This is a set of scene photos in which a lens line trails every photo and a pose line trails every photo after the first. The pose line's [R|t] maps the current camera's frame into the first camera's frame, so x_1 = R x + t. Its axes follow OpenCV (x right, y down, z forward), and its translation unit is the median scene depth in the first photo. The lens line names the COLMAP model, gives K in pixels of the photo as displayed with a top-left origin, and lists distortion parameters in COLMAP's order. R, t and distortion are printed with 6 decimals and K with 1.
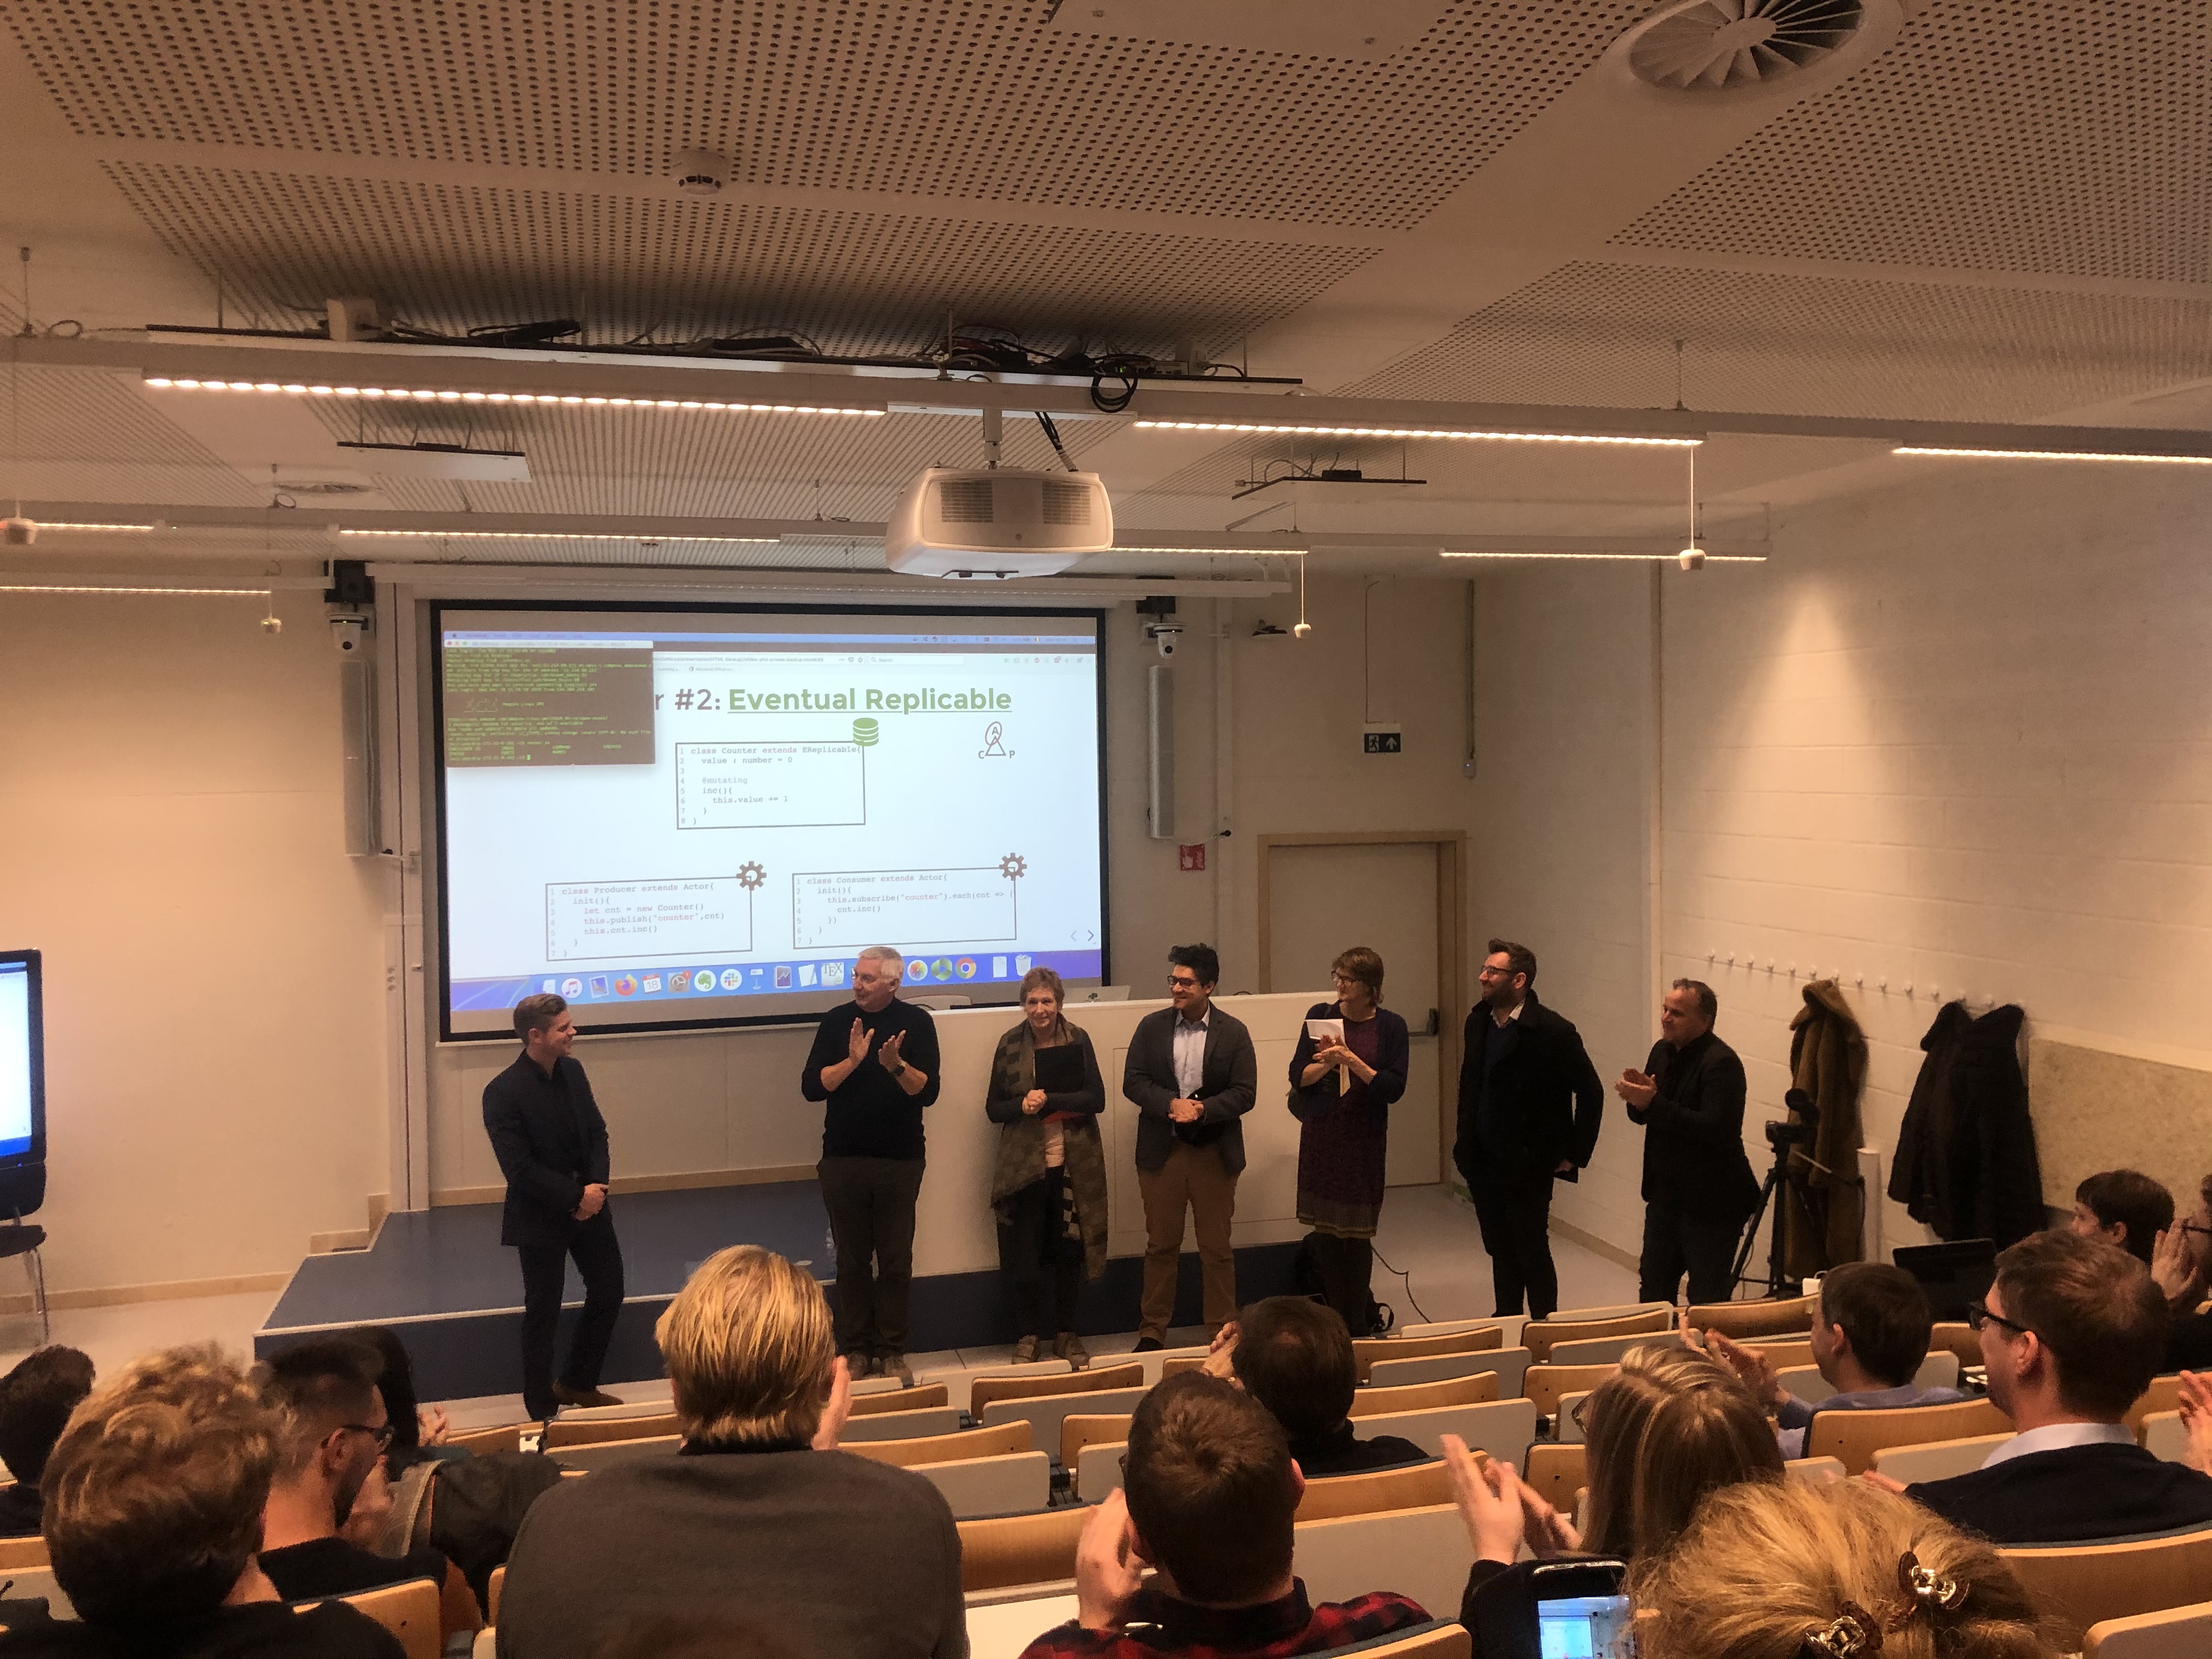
lens RADIAL K [[1806.2, 0, 1108.3], [0, 1806.2, 826.7], [0, 0, 1]] dist [0.004517, 0.000247]
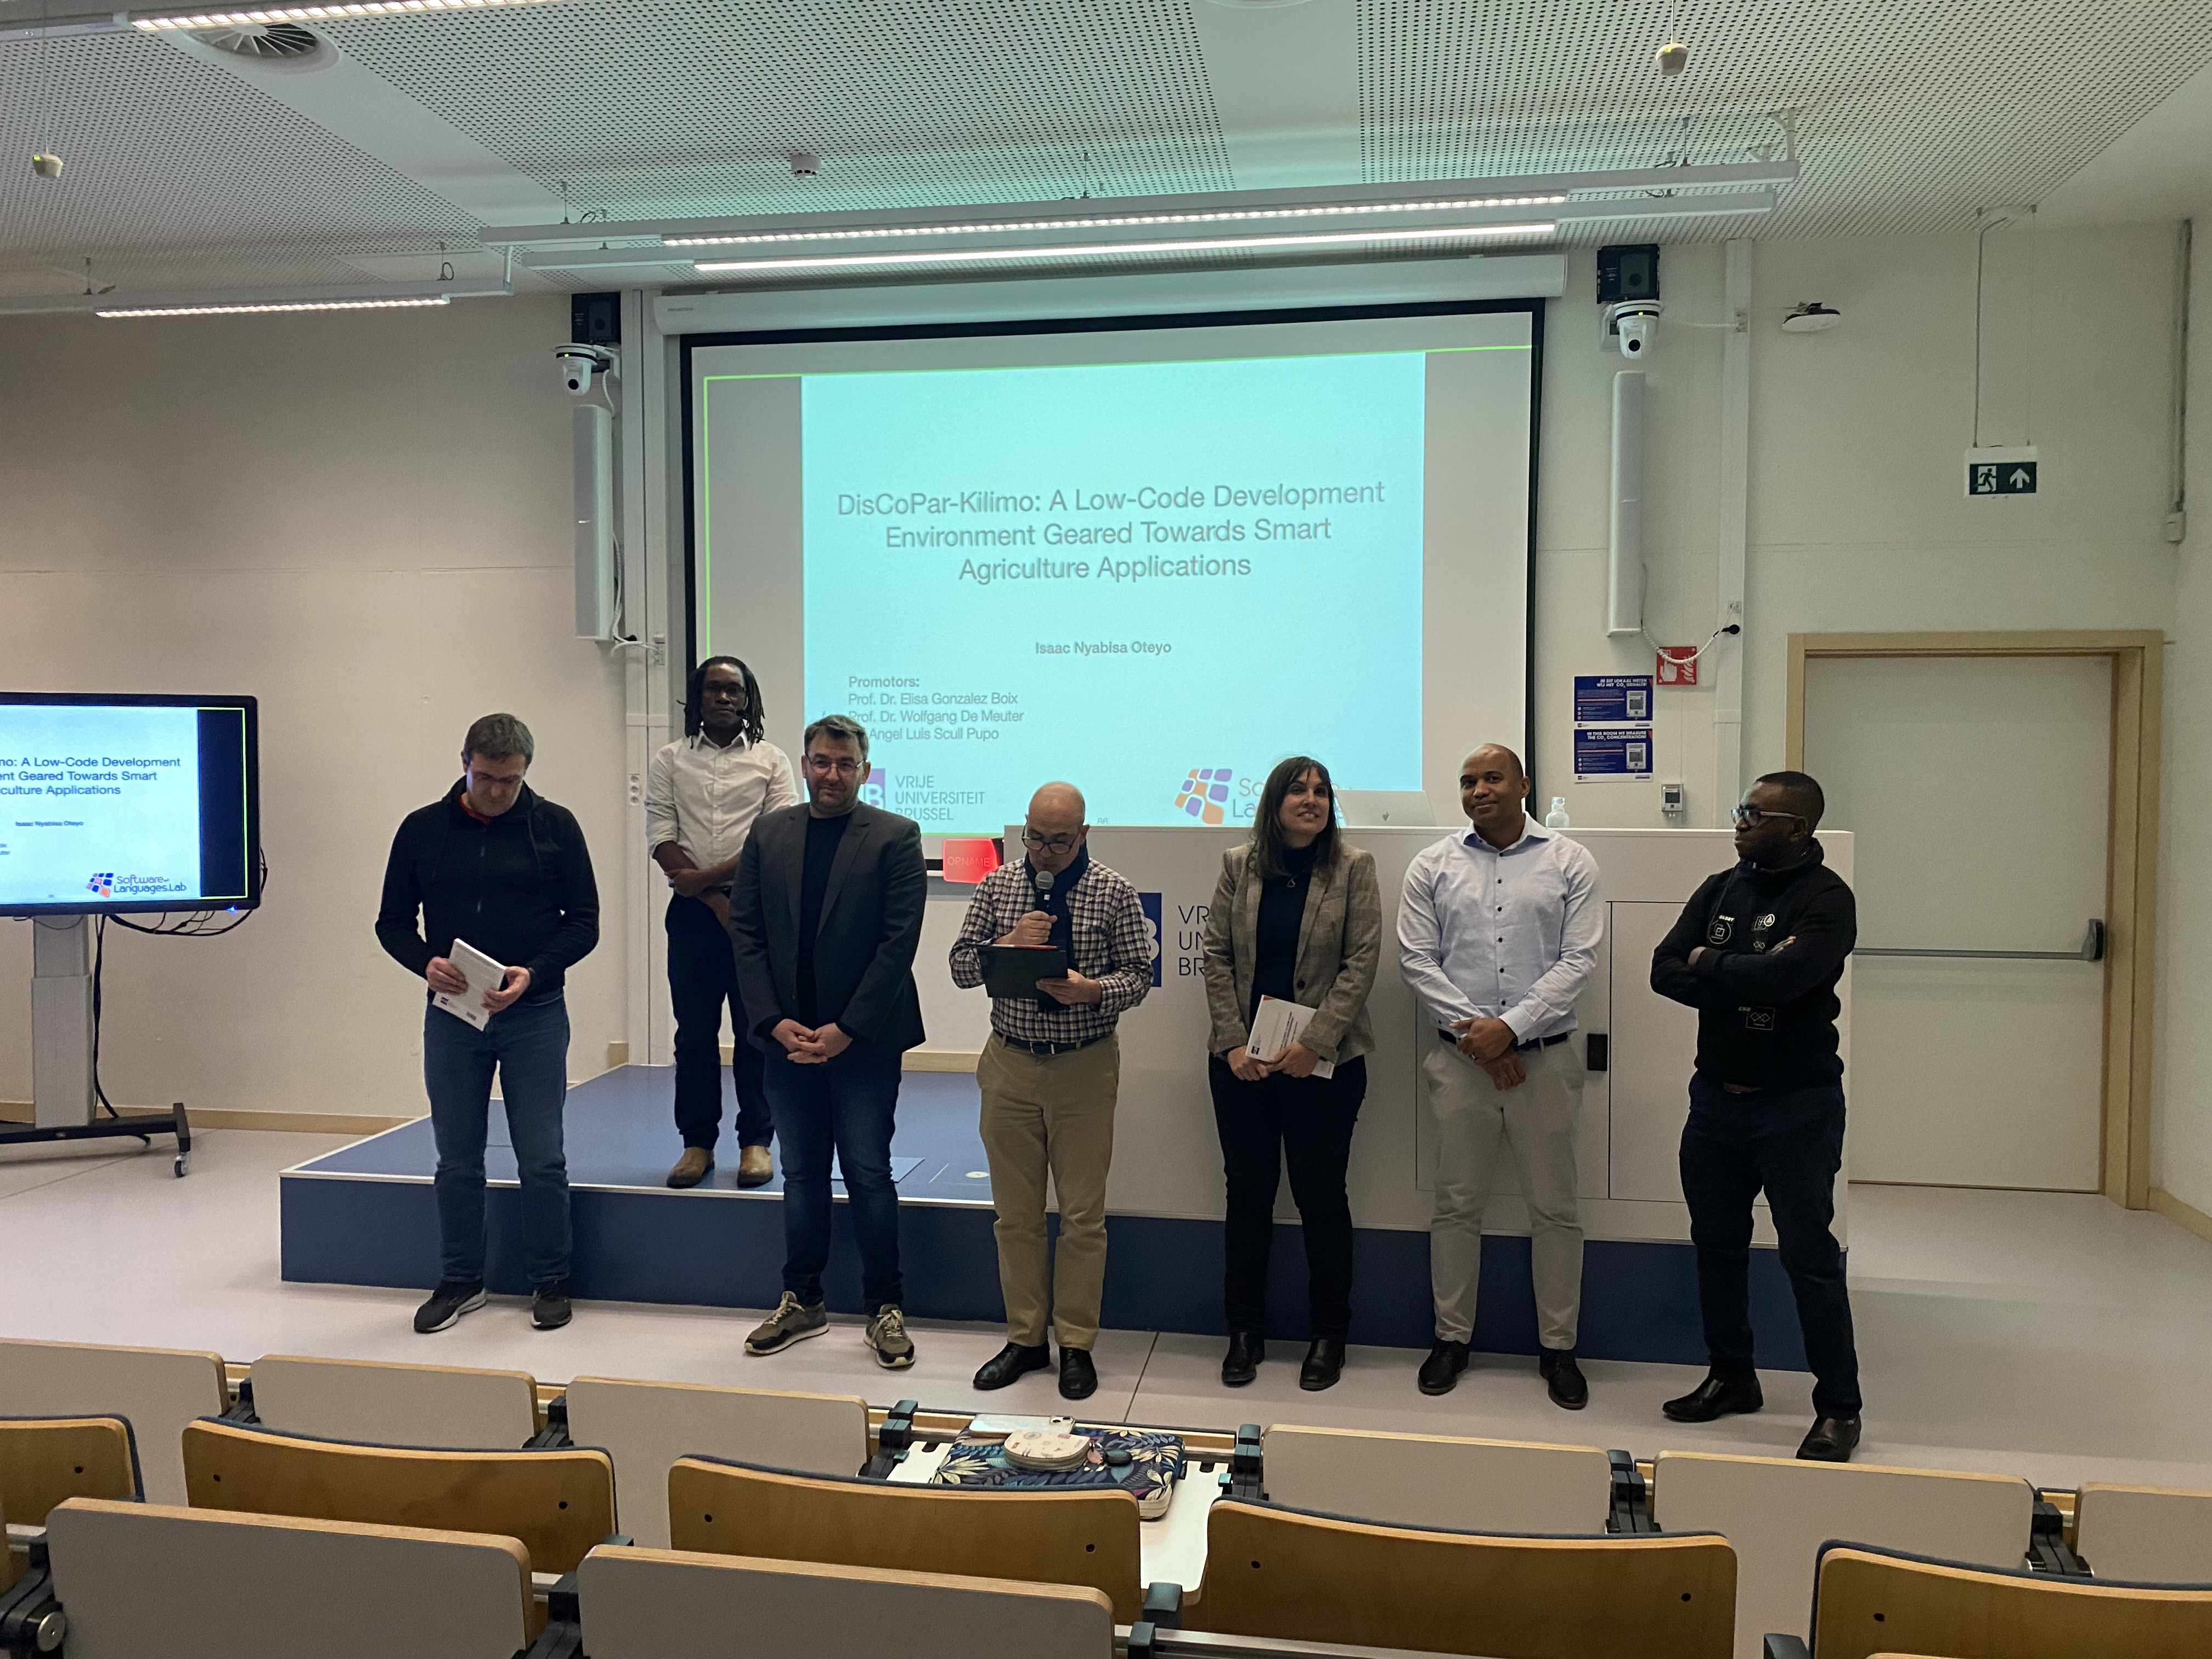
lens RADIAL K [[1650.9, 0, 1100.0], [0, 1650.9, 829.6], [0, 0, 1]] dist [0.007594, -0.006517]
pose [[0.906375, 0.033421, -0.421150, 0.113608], [-0.028812, 0.999435, 0.017304, 0.074304], [0.421490, -0.003550, 0.906826, 0.348264]]
